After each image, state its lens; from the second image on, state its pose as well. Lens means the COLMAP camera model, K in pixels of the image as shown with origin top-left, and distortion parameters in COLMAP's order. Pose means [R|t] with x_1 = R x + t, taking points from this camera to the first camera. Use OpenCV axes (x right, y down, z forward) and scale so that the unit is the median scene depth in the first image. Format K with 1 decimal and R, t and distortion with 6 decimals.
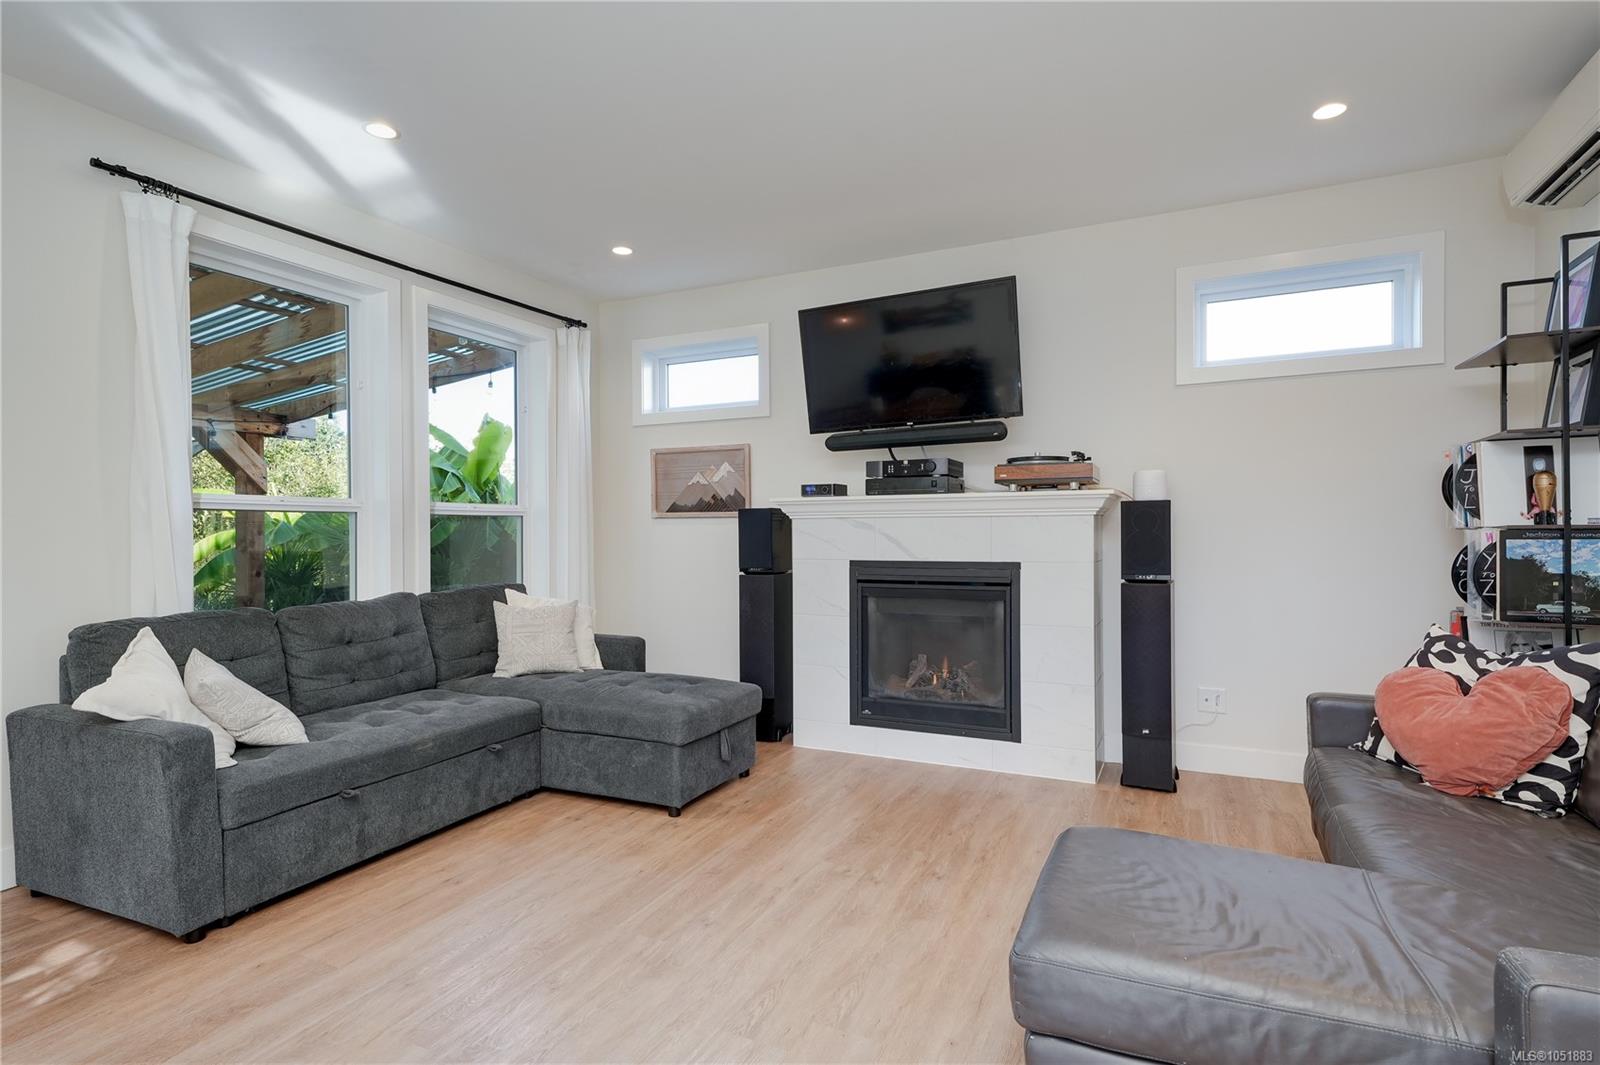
lens RADIAL K [[806.1, 0, 795.8], [0, 806.1, 530.7], [0, 0, 1]] dist [-0.001505, -0.000274]
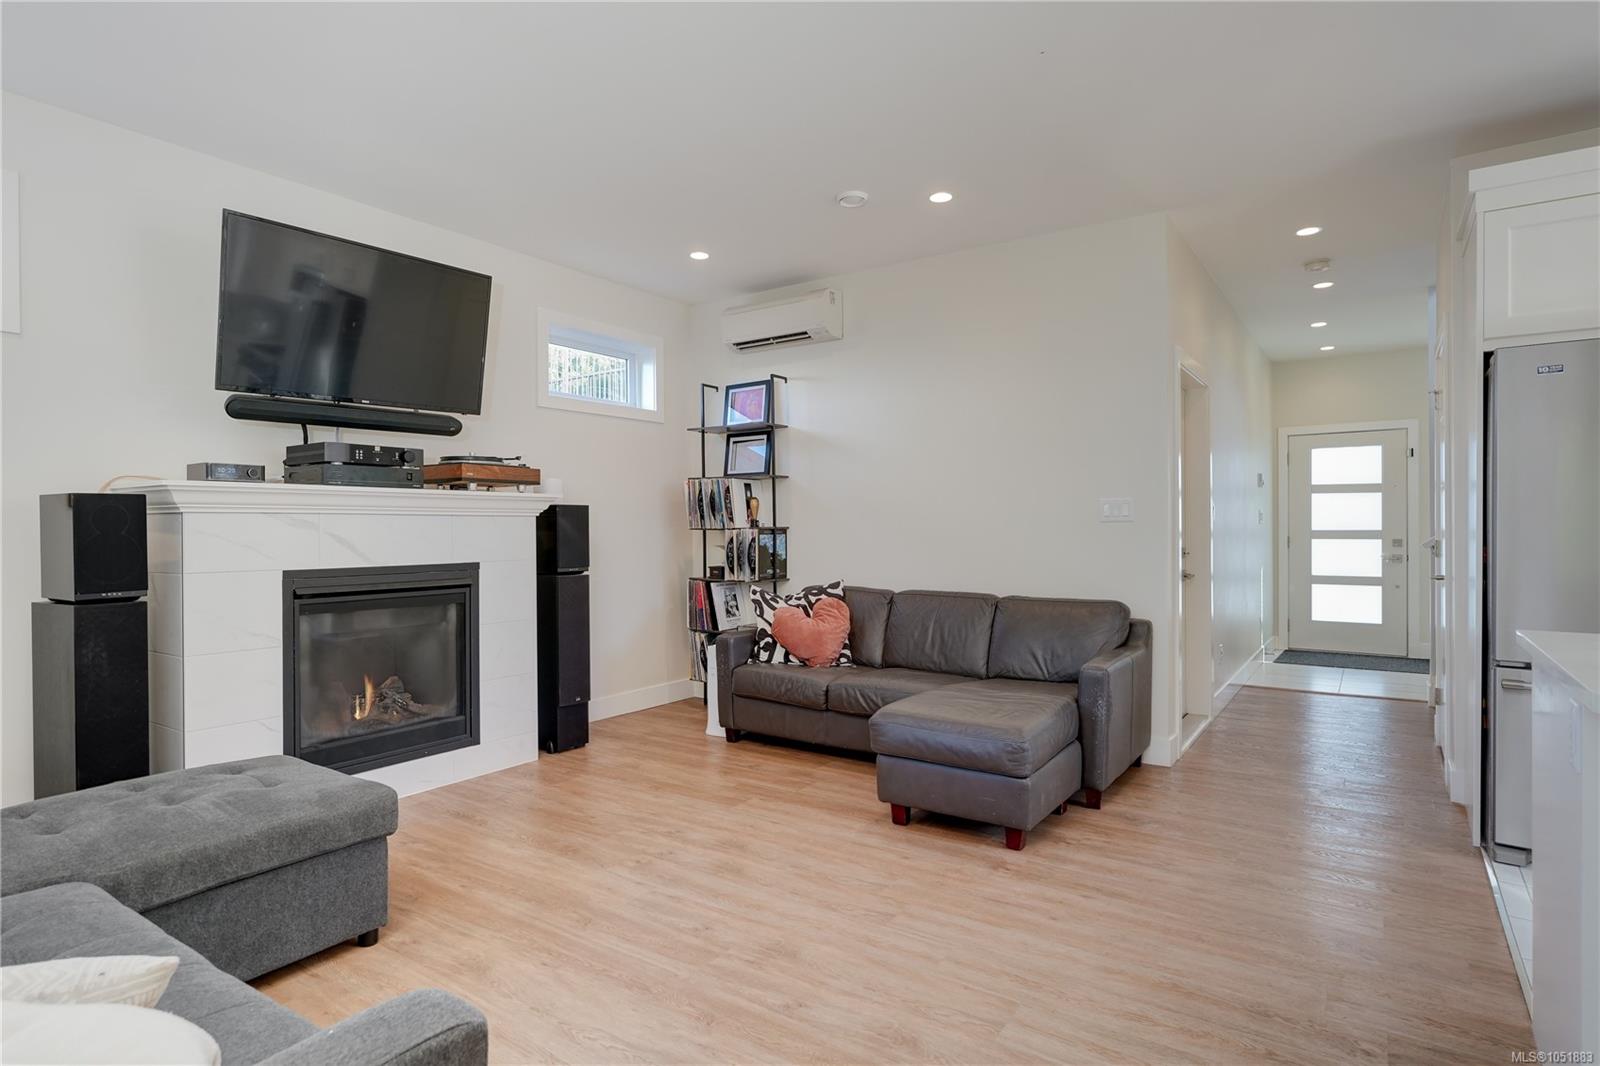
lens RADIAL K [[829.0, 0, 795.8], [0, 829.0, 530.1], [0, 0, 1]] dist [-0.004088, -0.000154]
pose [[0.165248, 0.003778, 0.986245, -0.664446], [0.007783, 0.999957, -0.005135, 0.008013], [-0.986221, 0.008525, 0.165212, 0.445527]]
